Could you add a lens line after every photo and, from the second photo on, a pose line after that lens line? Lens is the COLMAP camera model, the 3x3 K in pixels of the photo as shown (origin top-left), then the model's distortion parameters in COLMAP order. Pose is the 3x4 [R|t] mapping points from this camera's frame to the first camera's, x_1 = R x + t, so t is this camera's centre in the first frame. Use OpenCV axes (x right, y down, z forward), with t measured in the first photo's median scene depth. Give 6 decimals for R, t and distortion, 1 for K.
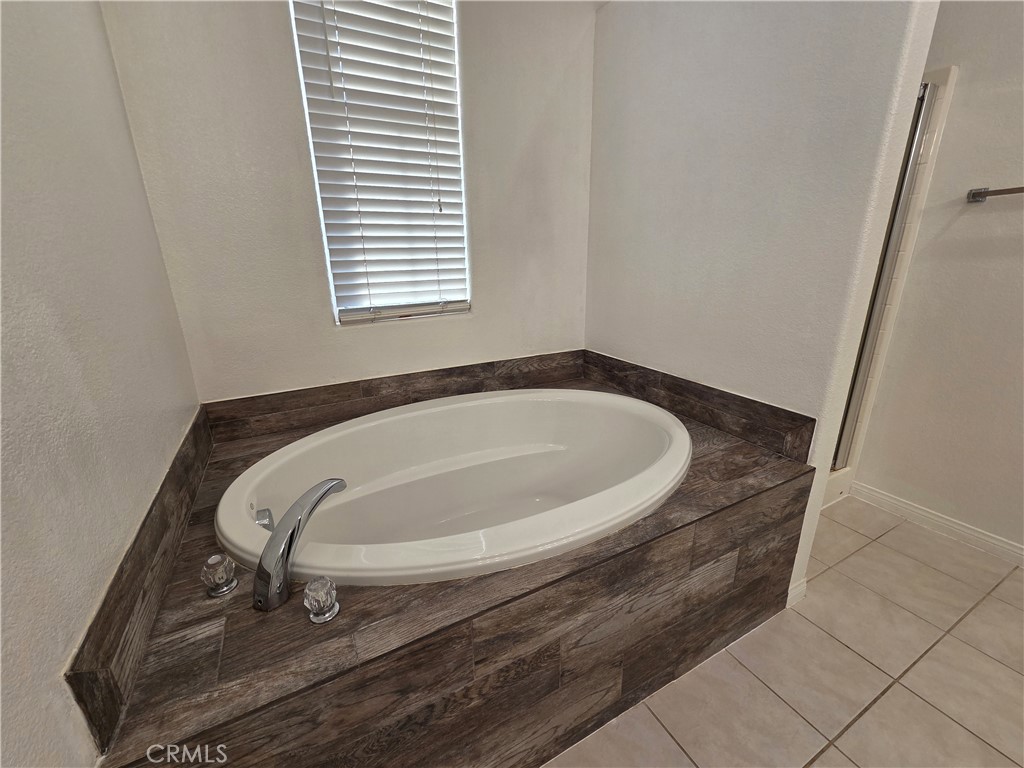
lens RADIAL K [[419.3, 0, 512.5], [0, 419.3, 390.6], [0, 0, 1]] dist [-0.000915, 0.000372]
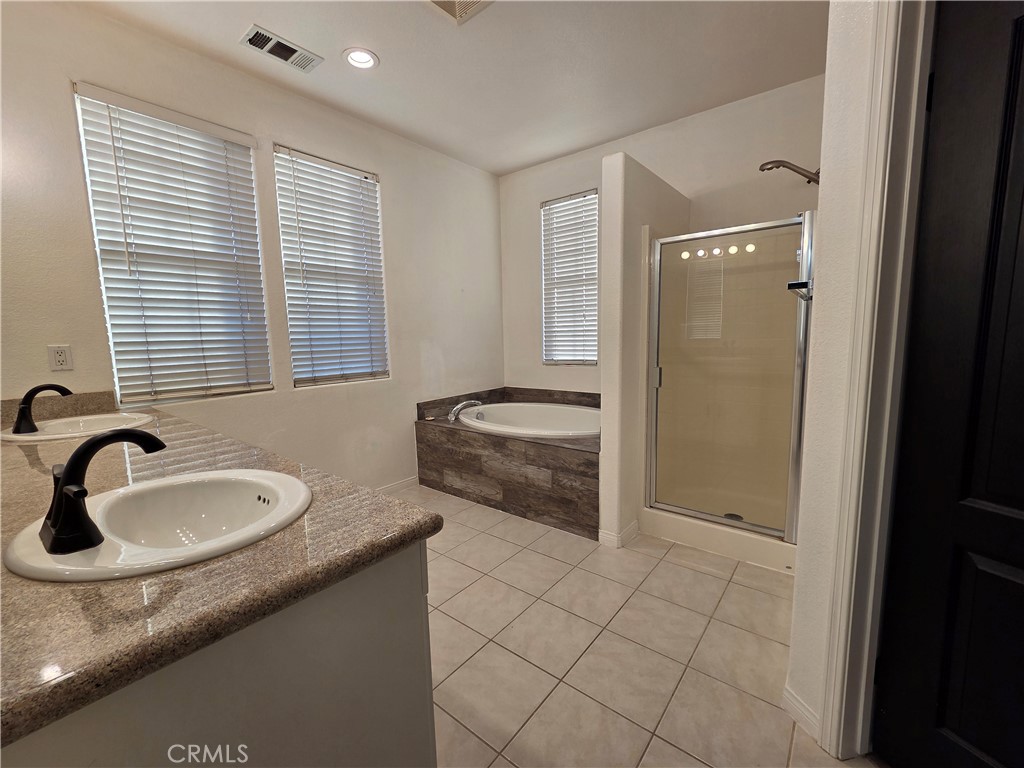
lens RADIAL K [[419.3, 0, 515.6], [0, 419.3, 386.3], [0, 0, 1]] dist [-0.000915, 0.000372]
pose [[0.406095, 0.126607, -0.905018, 2.338435], [-0.266222, 0.963789, 0.015371, -0.039572], [0.874192, 0.234694, 0.425096, -0.215397]]
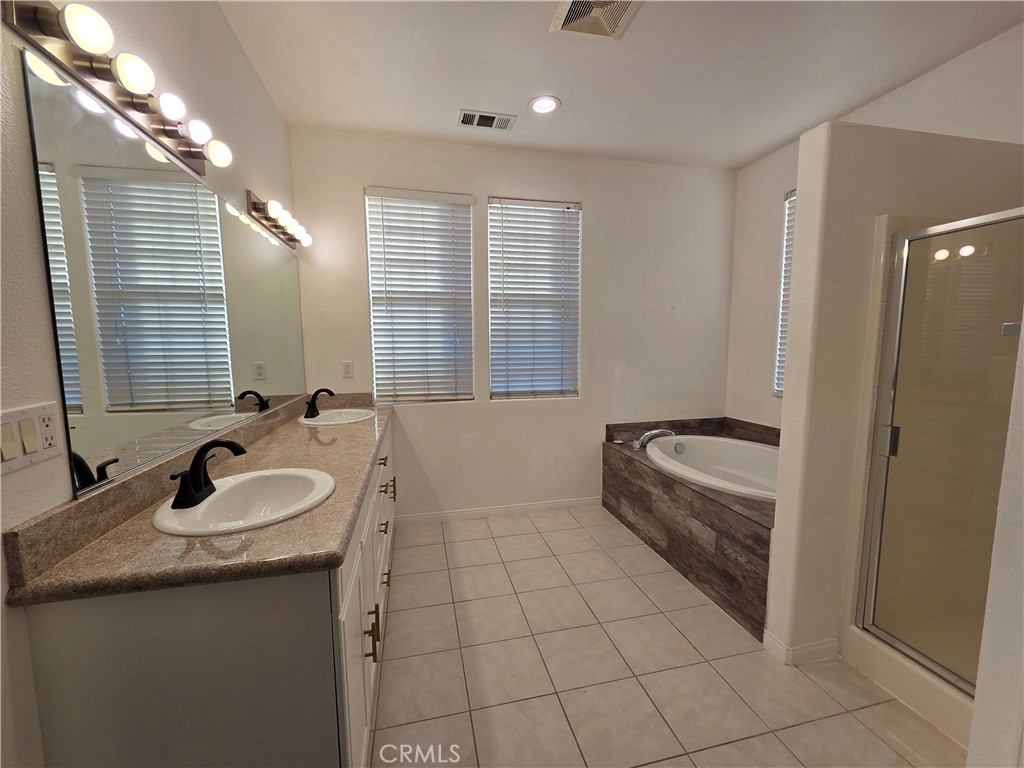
lens RADIAL K [[419.3, 0, 516.5], [0, 419.3, 390.0], [0, 0, 1]] dist [-0.000915, 0.000372]
pose [[-0.239174, 0.130615, -0.962152, 2.332381], [-0.287545, 0.936936, 0.198670, -0.307574], [0.927423, 0.324178, -0.186533, 0.319693]]
